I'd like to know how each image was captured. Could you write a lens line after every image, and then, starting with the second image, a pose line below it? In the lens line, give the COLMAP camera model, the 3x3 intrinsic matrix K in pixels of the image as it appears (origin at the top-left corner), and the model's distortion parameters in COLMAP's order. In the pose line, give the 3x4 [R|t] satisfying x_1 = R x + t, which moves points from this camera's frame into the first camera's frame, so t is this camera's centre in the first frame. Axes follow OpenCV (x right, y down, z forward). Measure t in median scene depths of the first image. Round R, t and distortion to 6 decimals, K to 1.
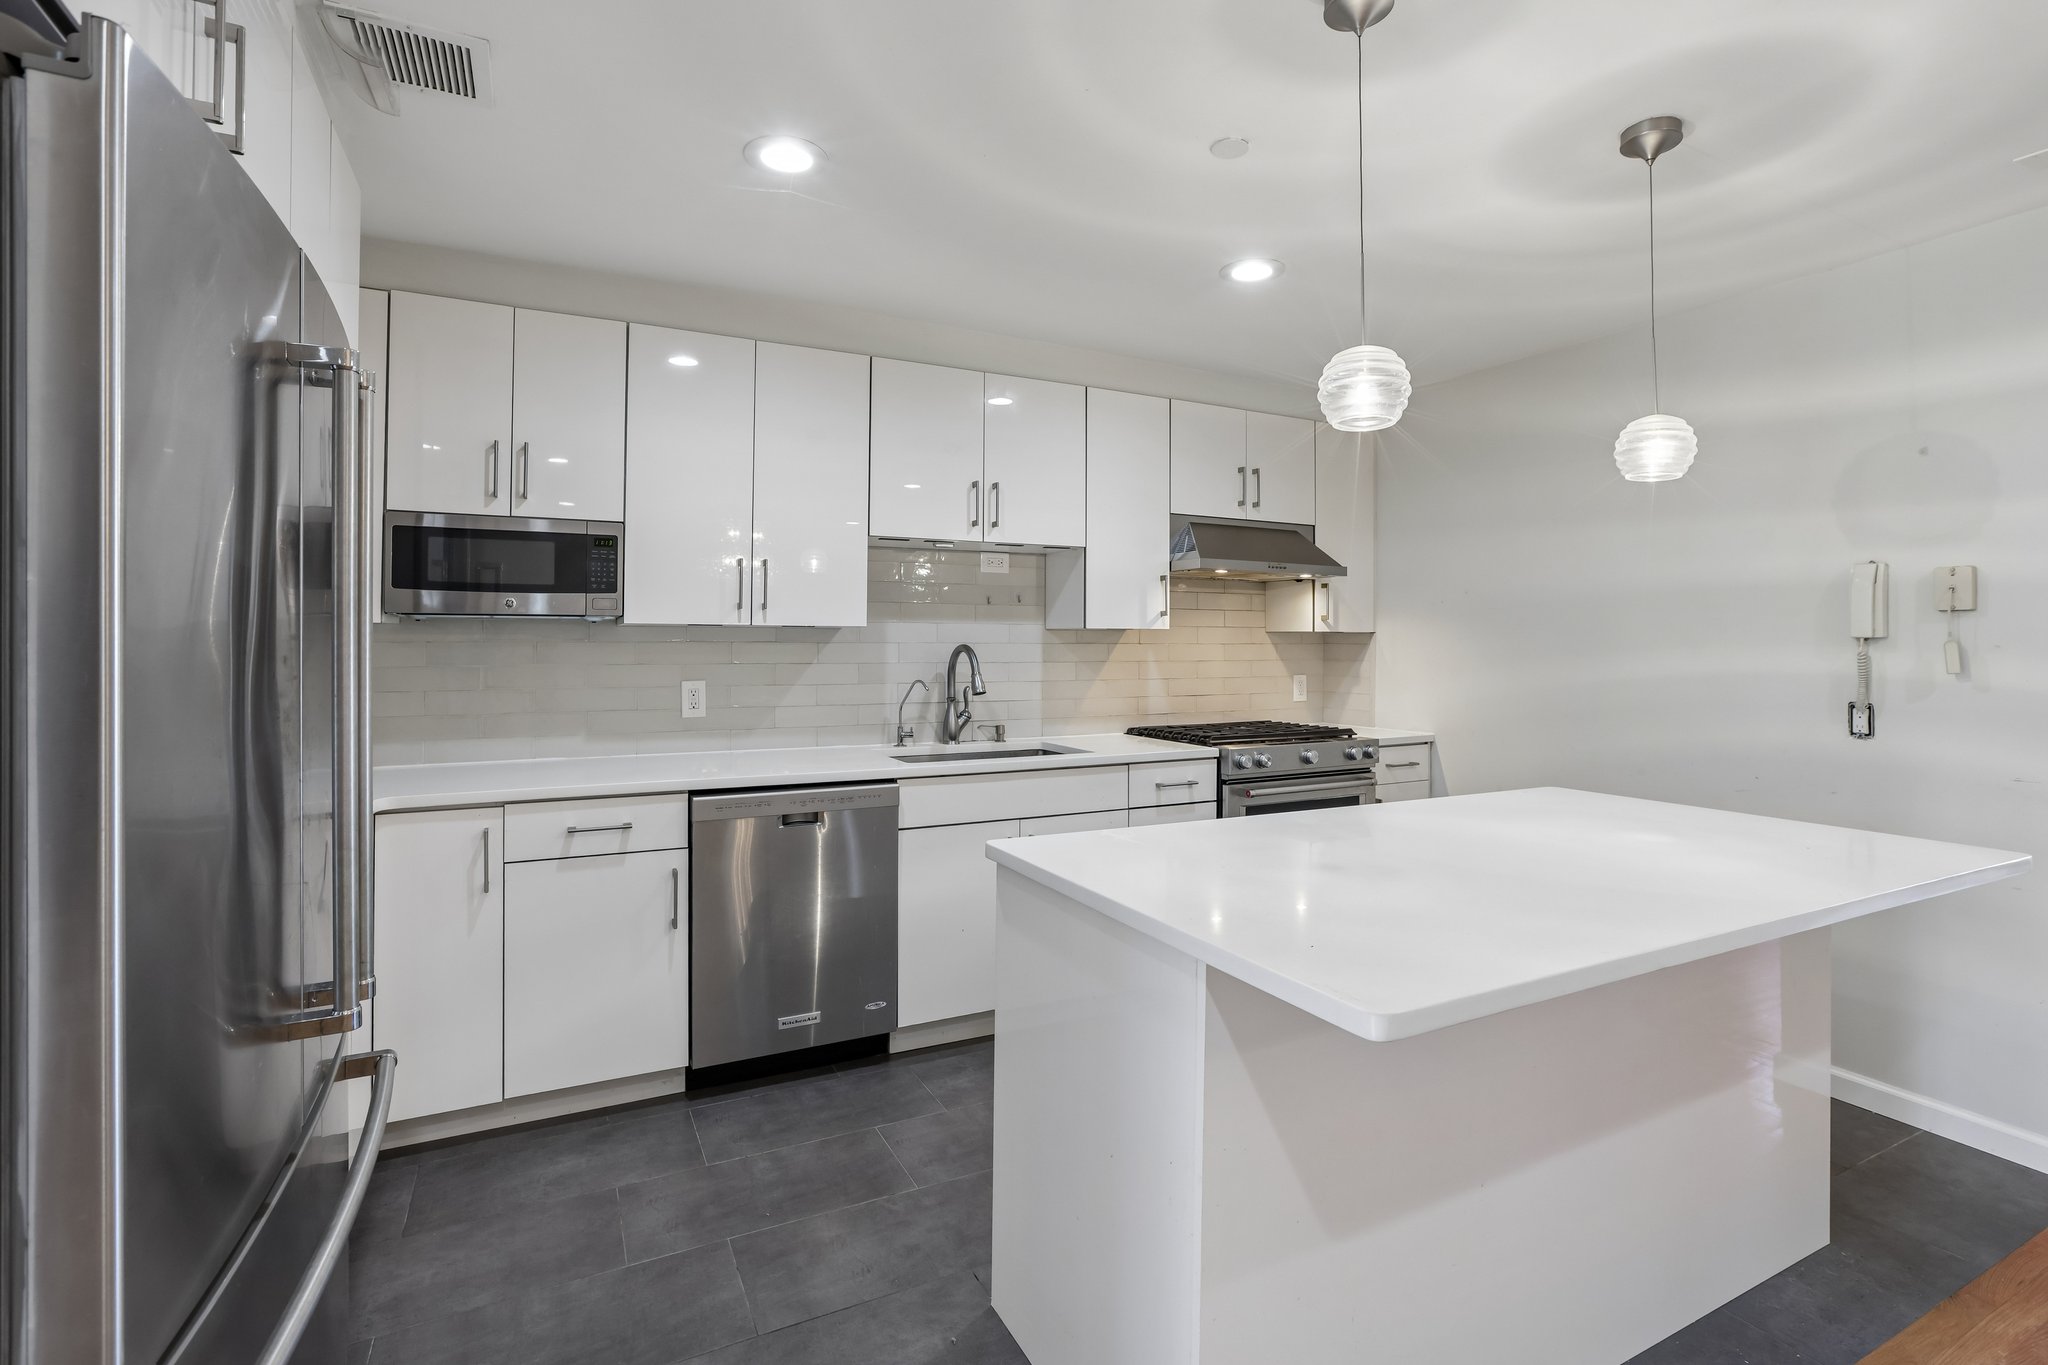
lens RADIAL K [[944.5, 0, 1026.8], [0, 944.5, 654.1], [0, 0, 1]] dist [-0.029439, 0.012383]
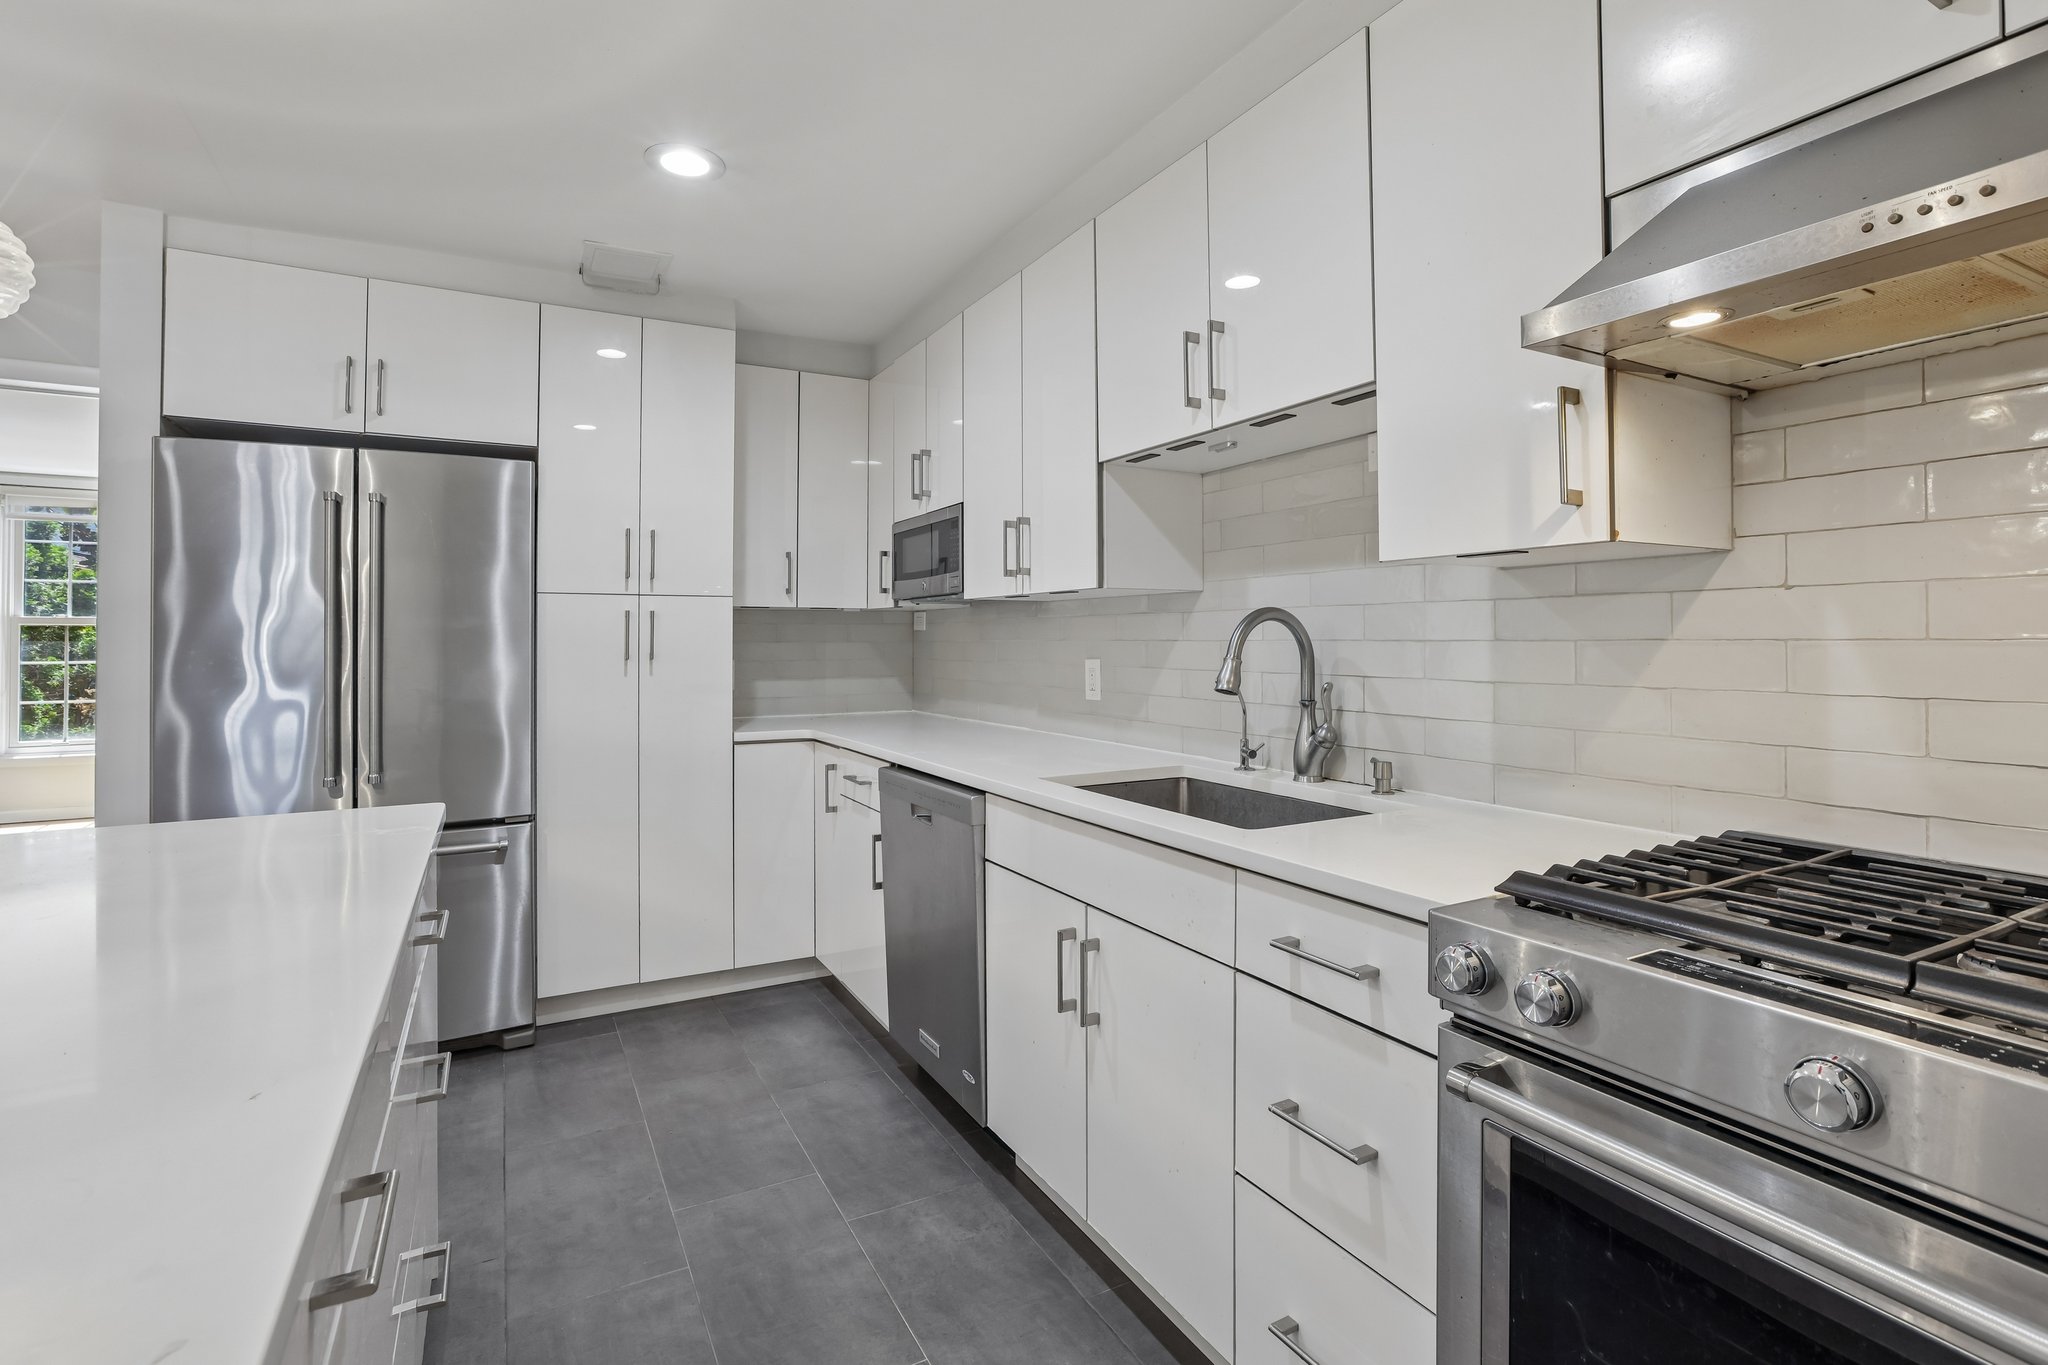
lens RADIAL K [[957.3, 0, 1016.6], [0, 957.3, 637.8], [0, 0, 1]] dist [-0.036666, 0.000329]
pose [[0.020691, -0.004893, -0.999774, 0.542518], [-0.005068, 0.999975, -0.004999, 0.012667], [0.999773, 0.005170, 0.020665, 0.885416]]
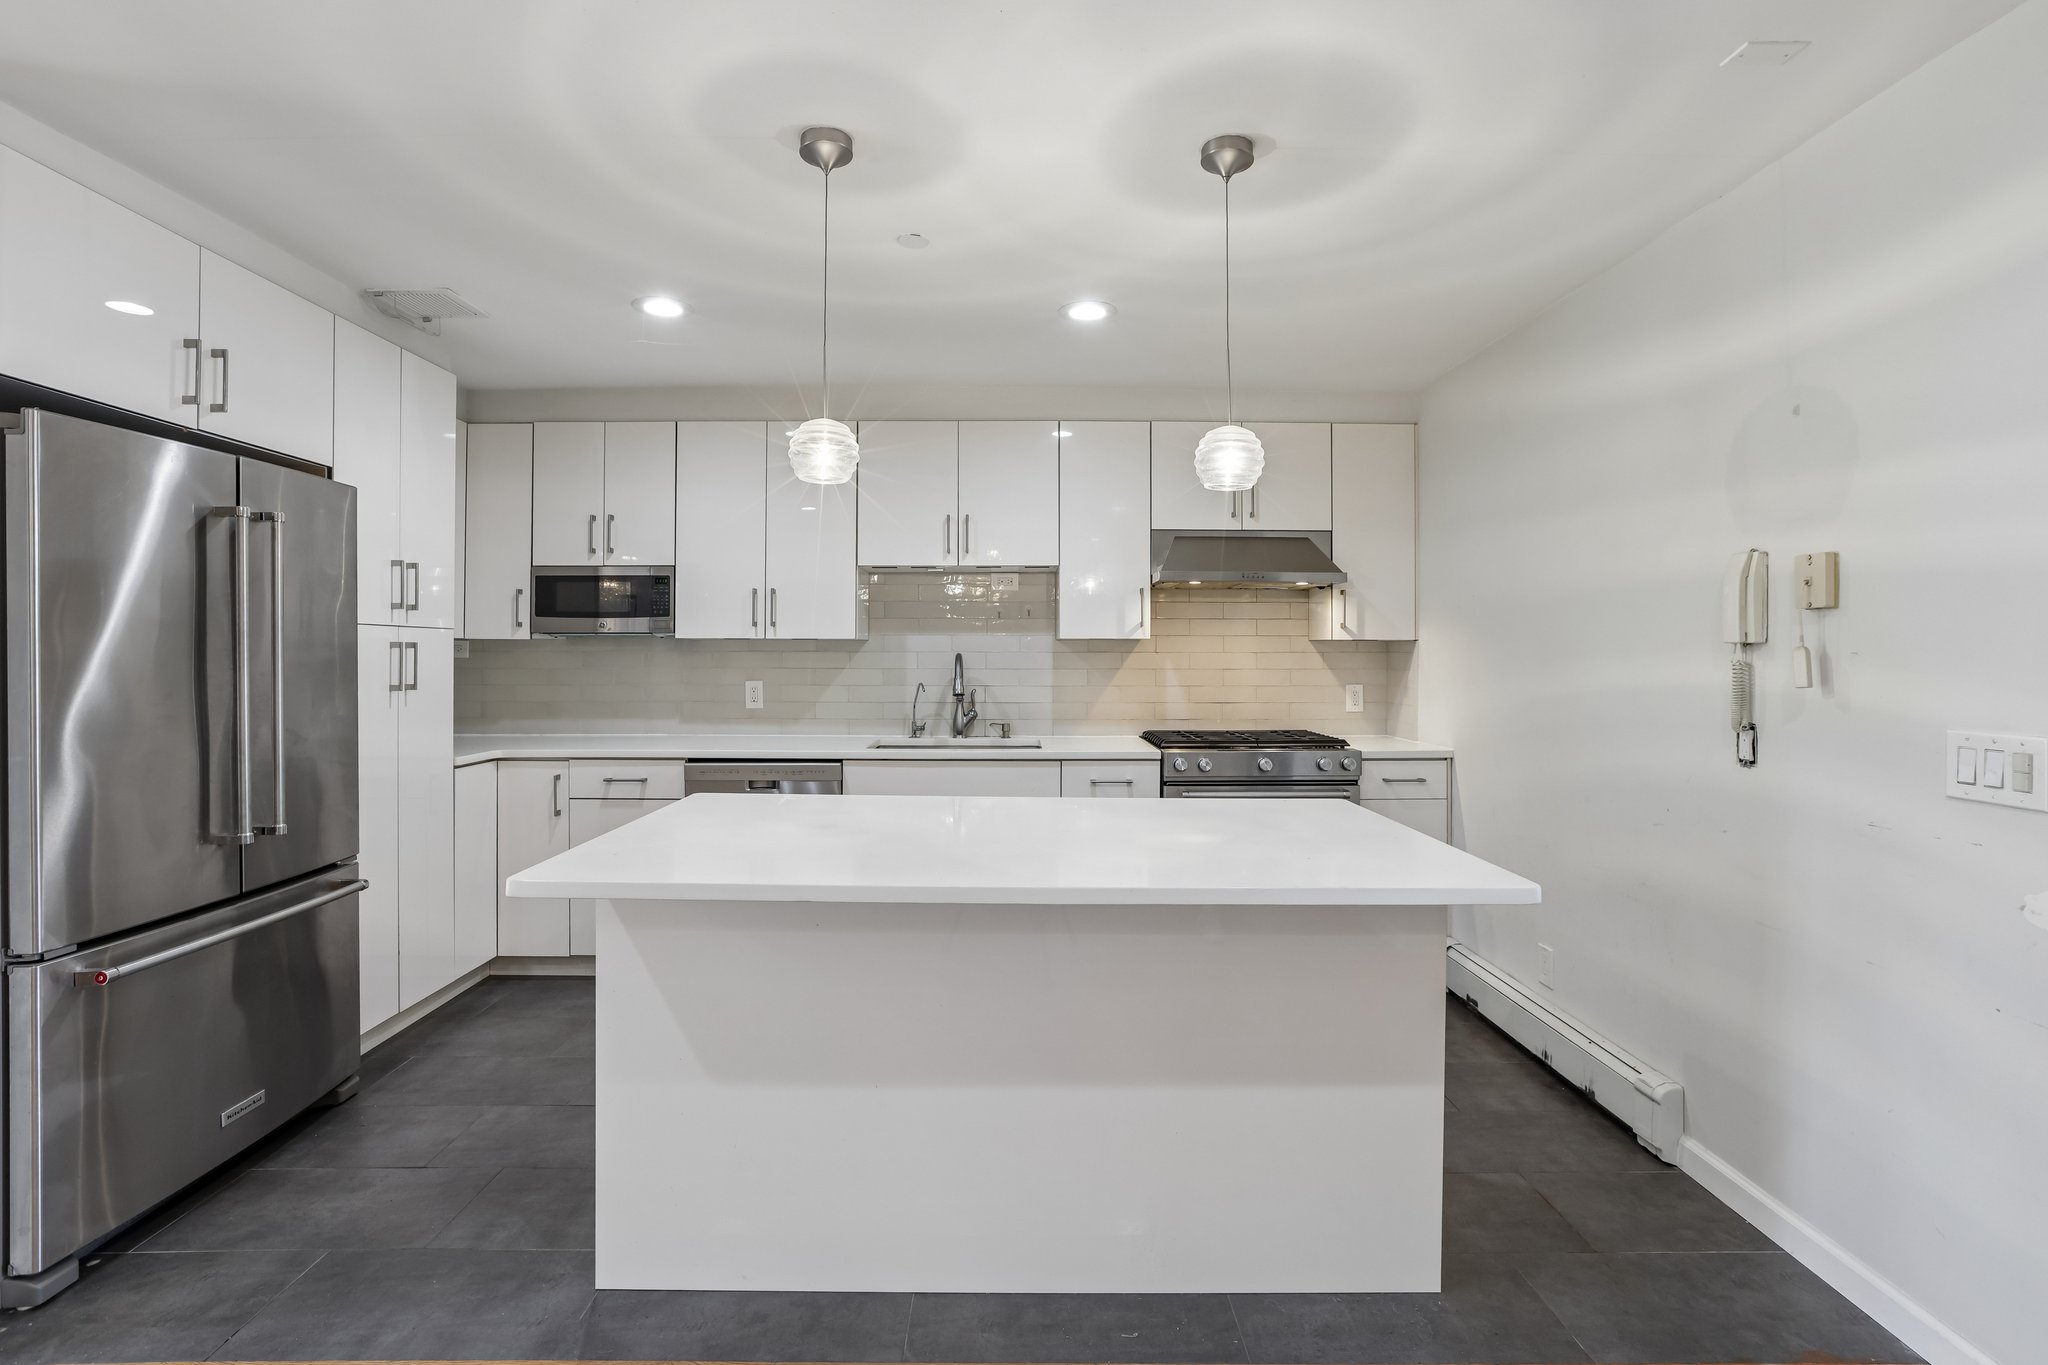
lens RADIAL K [[936.4, 0, 1030.6], [0, 936.4, 672.2], [0, 0, 1]] dist [-0.046142, 0.024474]
pose [[0.896272, 0.007733, -0.443438, 0.562802], [-0.004029, 0.999949, 0.009293, 0.002543], [0.443487, -0.006543, 0.896257, -0.004469]]
